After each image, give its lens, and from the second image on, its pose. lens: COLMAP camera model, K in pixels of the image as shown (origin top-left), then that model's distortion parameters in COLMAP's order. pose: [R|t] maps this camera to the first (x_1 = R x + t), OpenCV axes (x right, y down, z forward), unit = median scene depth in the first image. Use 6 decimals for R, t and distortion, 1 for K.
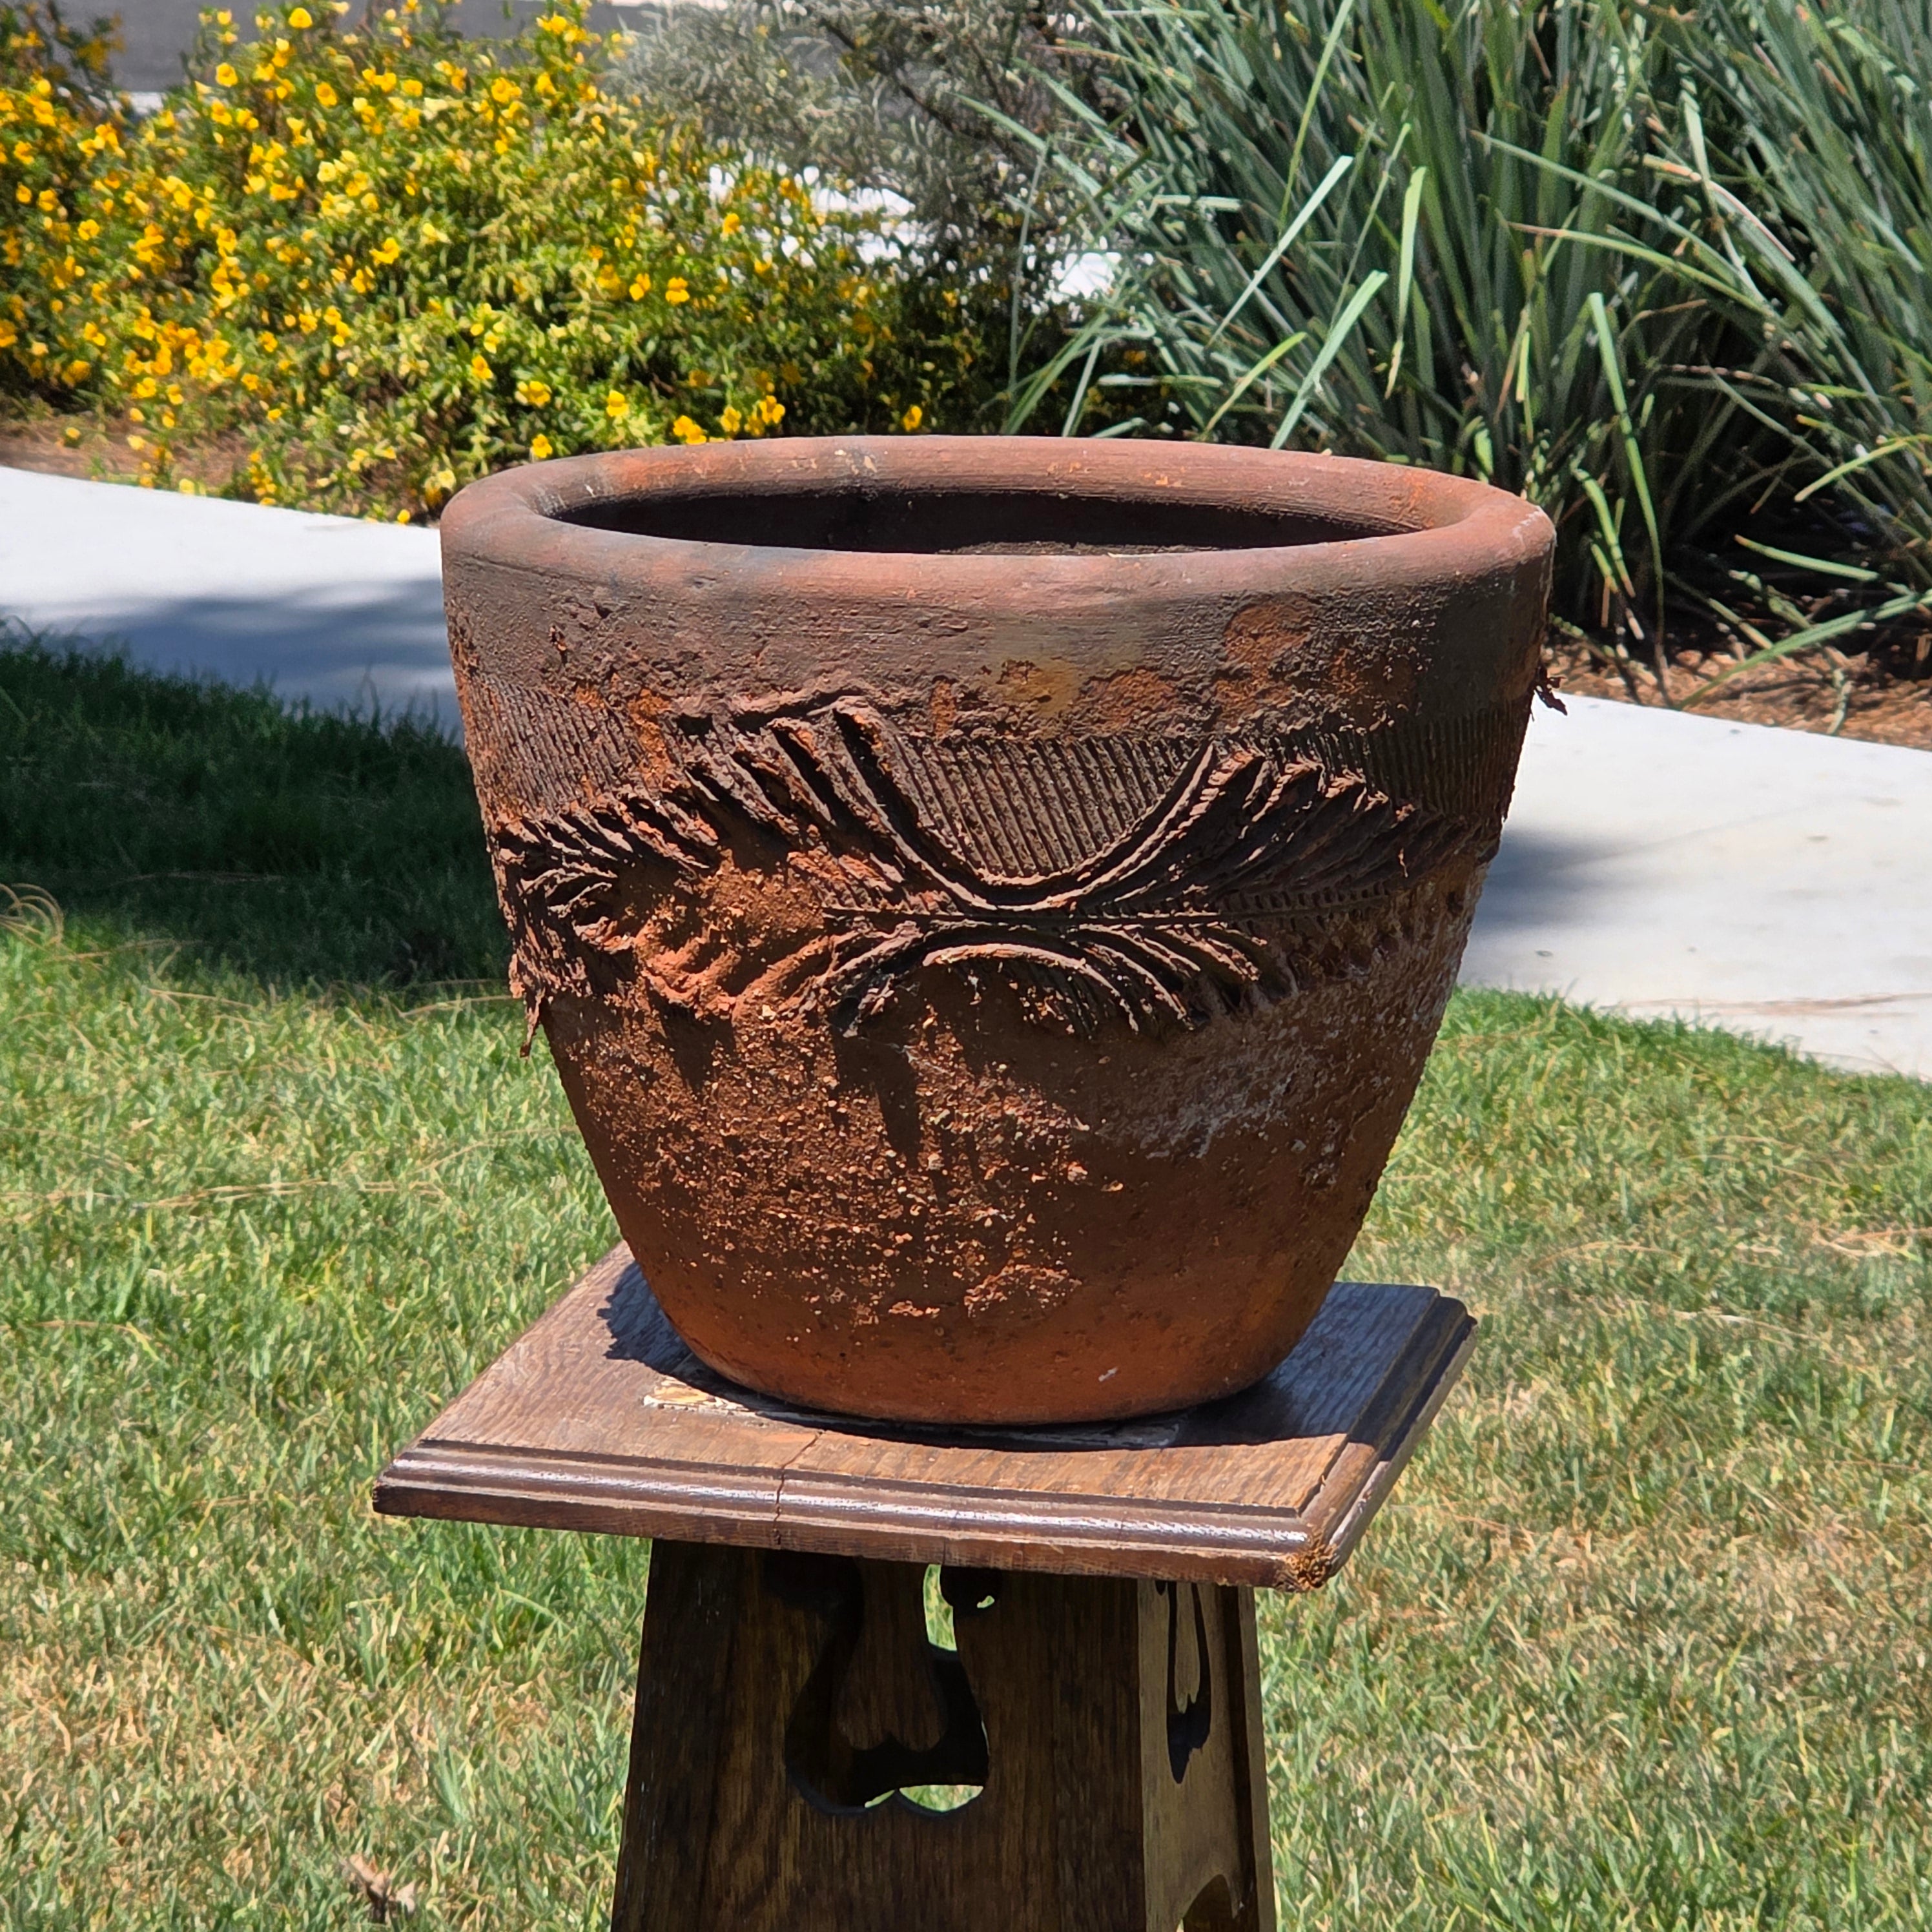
lens RADIAL K [[6668.6, 0, 965.4], [0, 6668.6, 964.5], [0, 0, 1]] dist [-0.827083, 1.068443]
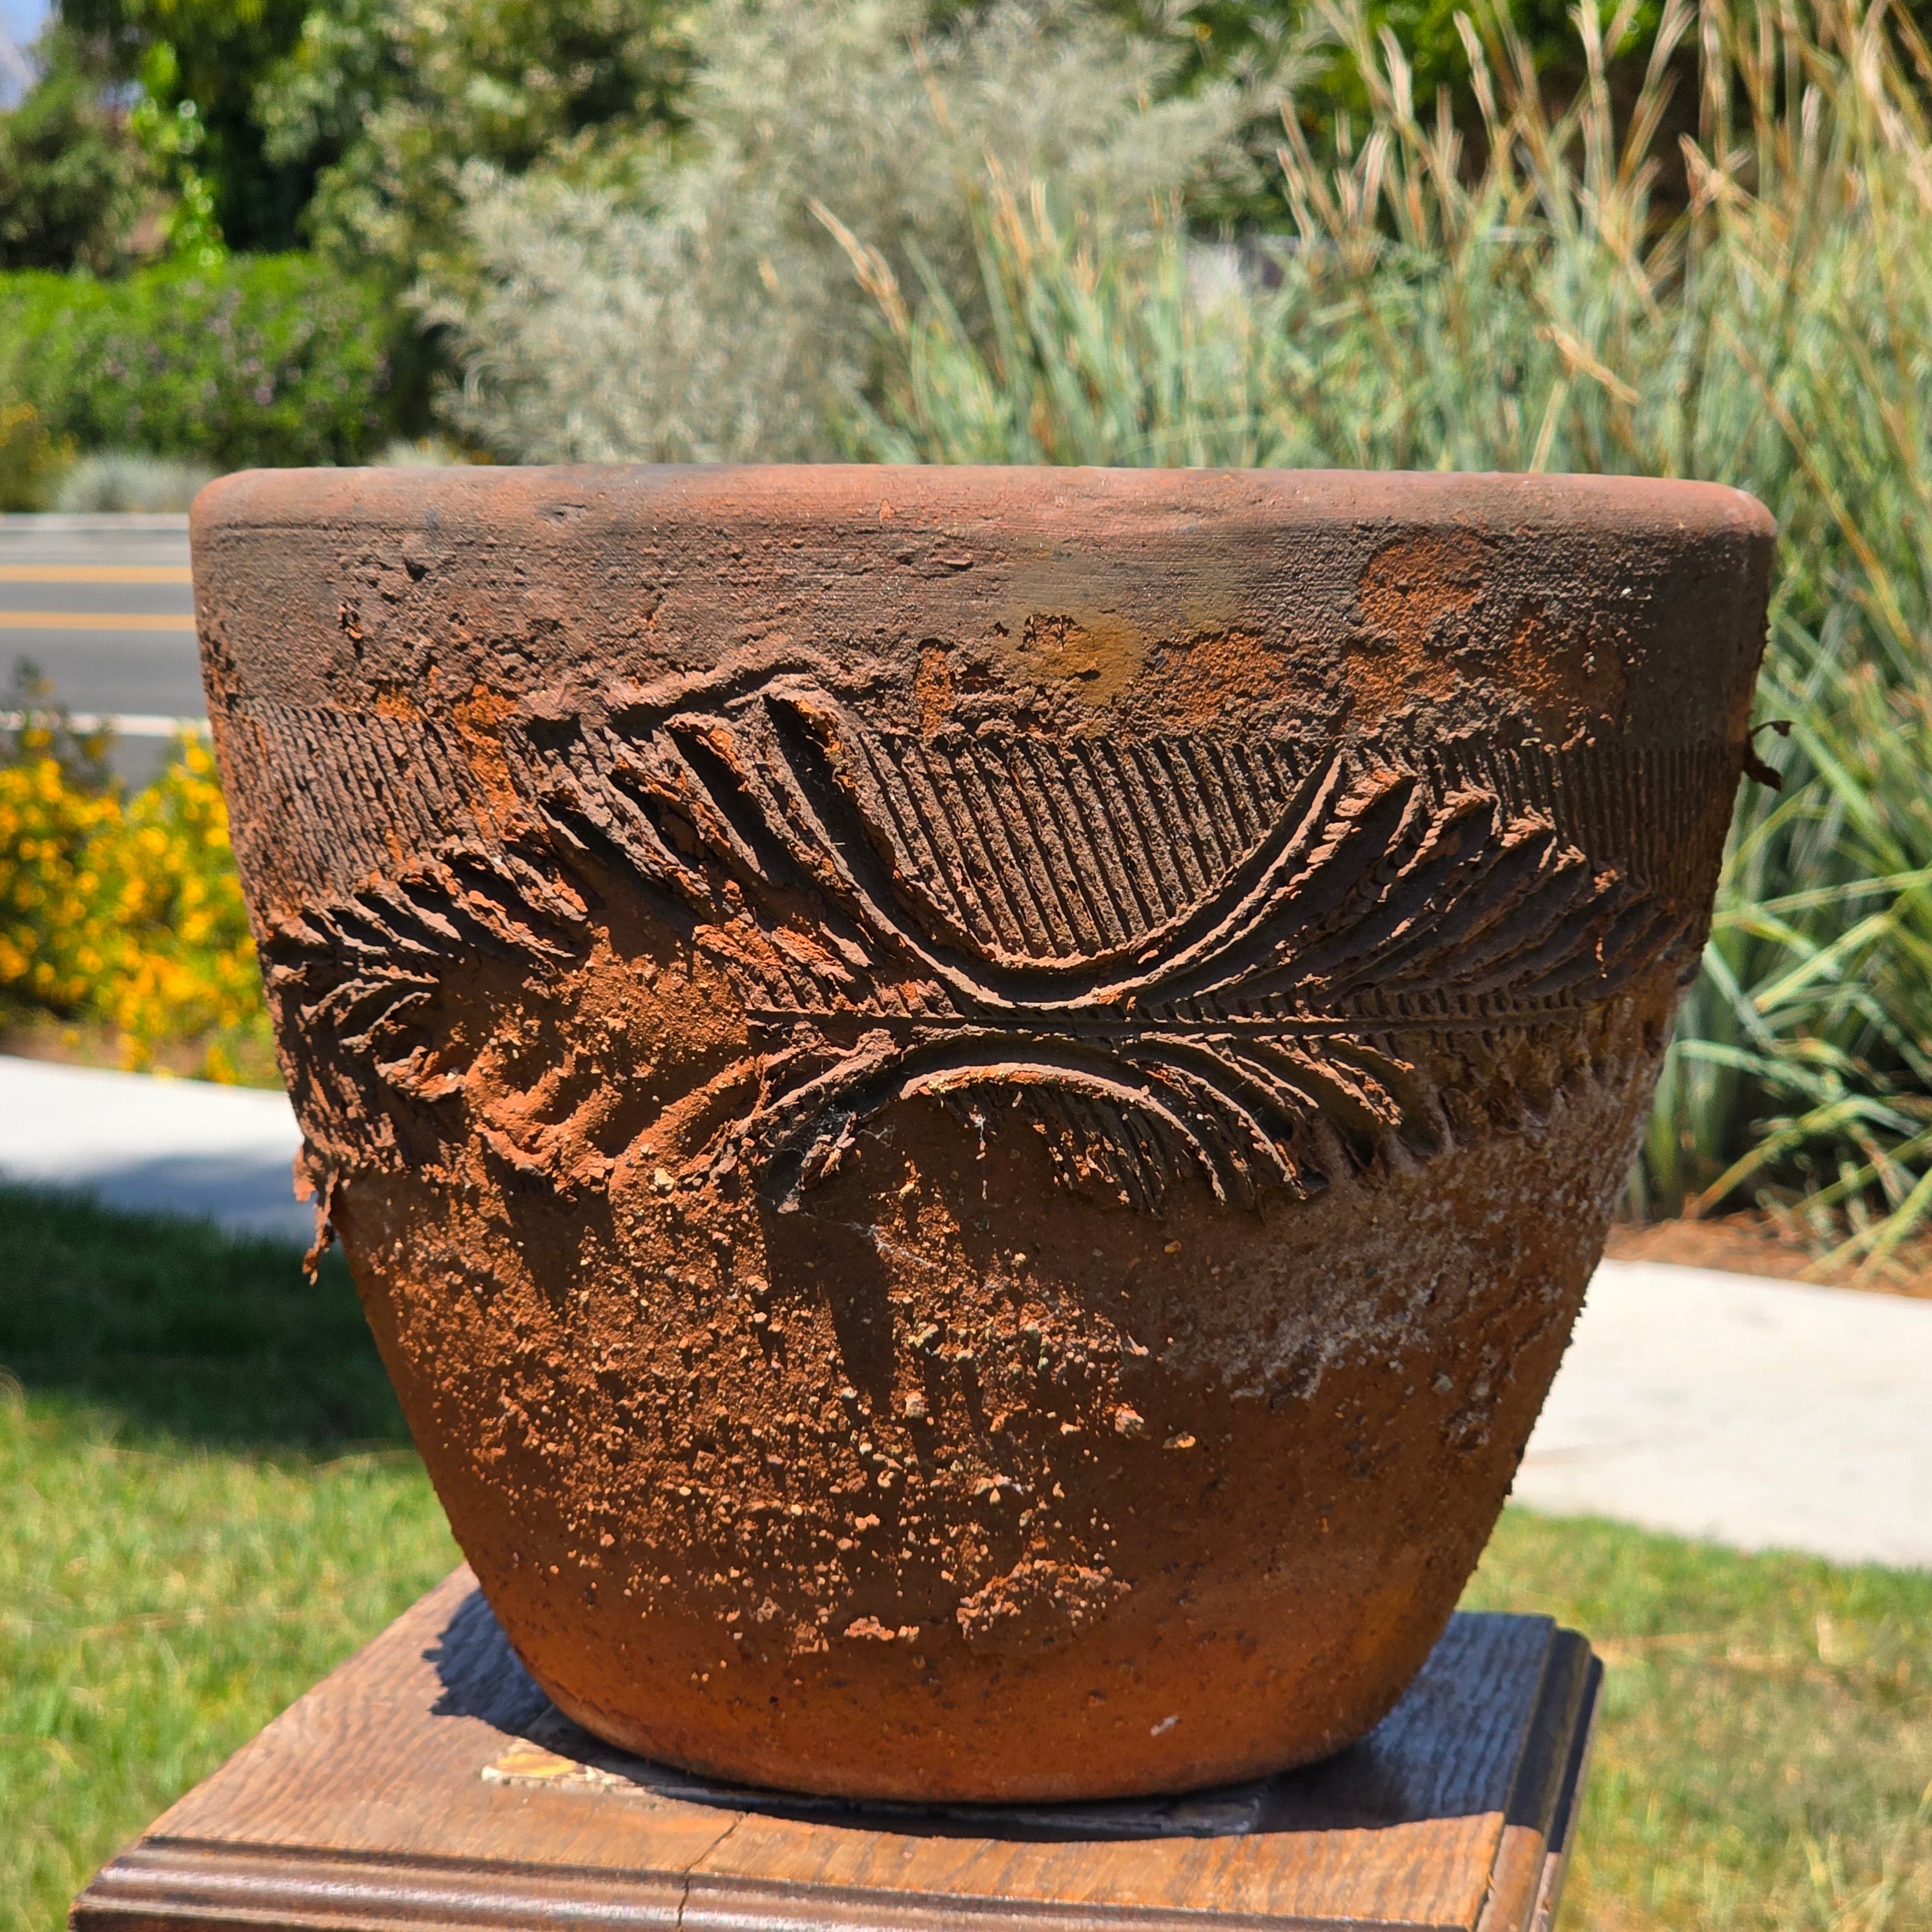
lens RADIAL K [[5028.4, 0, 962.4], [0, 5028.4, 1024.5], [0, 0, 1]] dist [-1.398829, 28.287761]
pose [[0.999273, -0.003923, 0.037914, -0.018868], [0.007388, 0.995760, -0.091690, 0.038050], [-0.037394, 0.091903, 0.995066, 0.509028]]
